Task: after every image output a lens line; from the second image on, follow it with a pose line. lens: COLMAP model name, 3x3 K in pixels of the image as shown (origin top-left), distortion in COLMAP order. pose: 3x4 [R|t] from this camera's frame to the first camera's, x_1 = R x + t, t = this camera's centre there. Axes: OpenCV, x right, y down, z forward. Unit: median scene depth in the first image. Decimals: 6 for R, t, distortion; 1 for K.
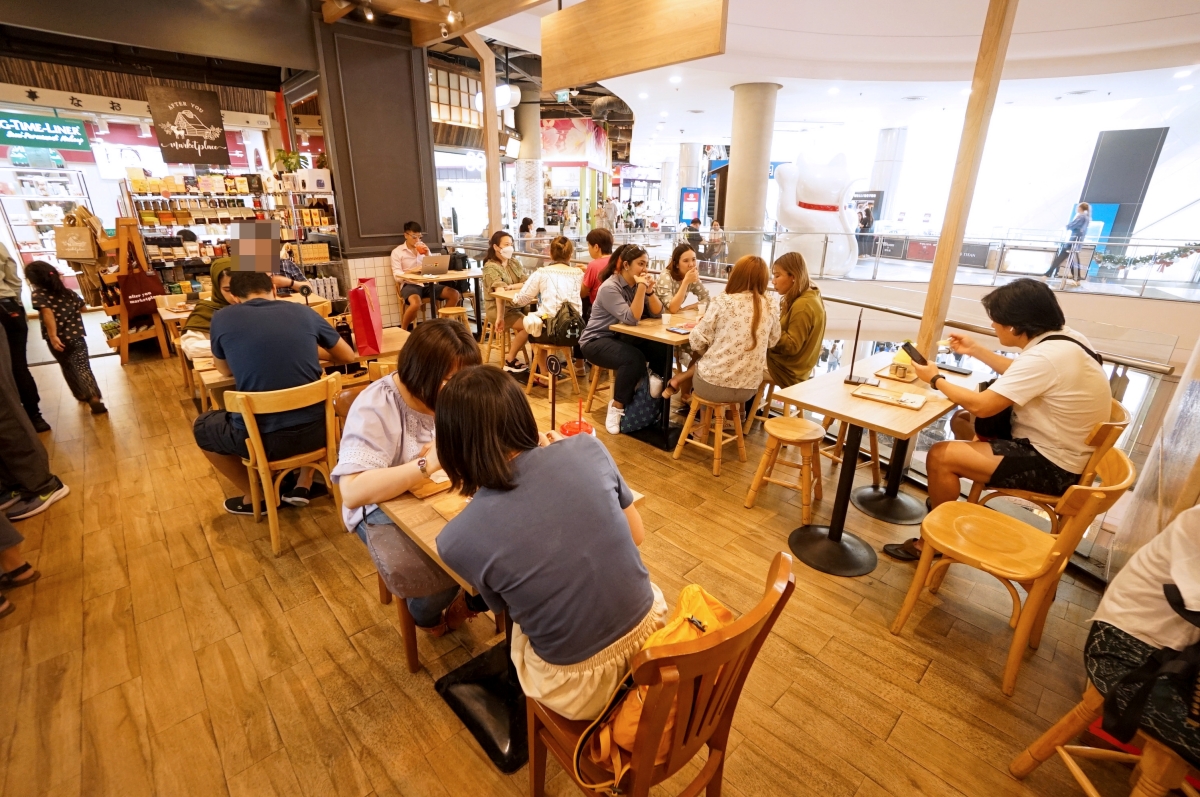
lens RADIAL K [[524.3, 0, 595.4], [0, 524.3, 395.0], [0, 0, 1]] dist [-0.003590, -0.000165]
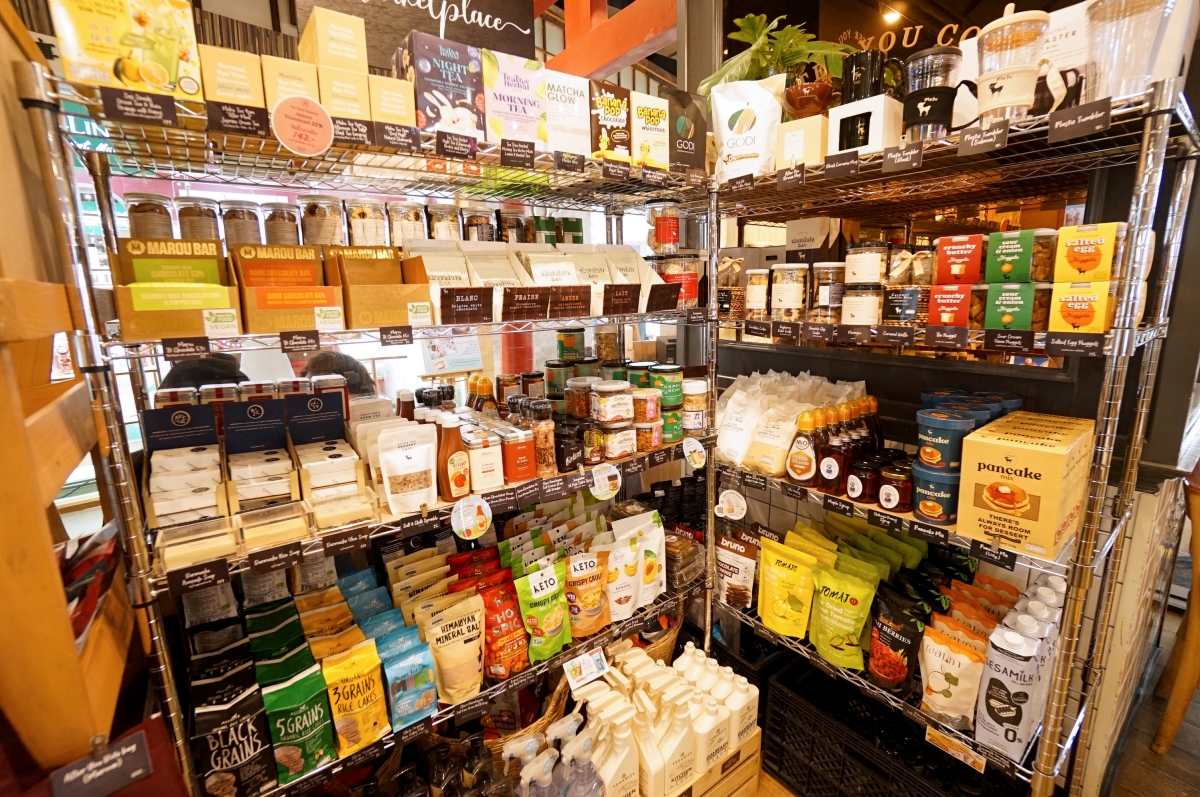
lens RADIAL K [[524.3, 0, 601.6], [0, 524.3, 399.3], [0, 0, 1]] dist [-0.003590, -0.000165]
pose [[0.993443, 0.008626, -0.114003, -0.684276], [-0.025570, 0.988654, -0.148018, -0.274985], [0.111433, 0.149962, 0.982392, 0.832082]]
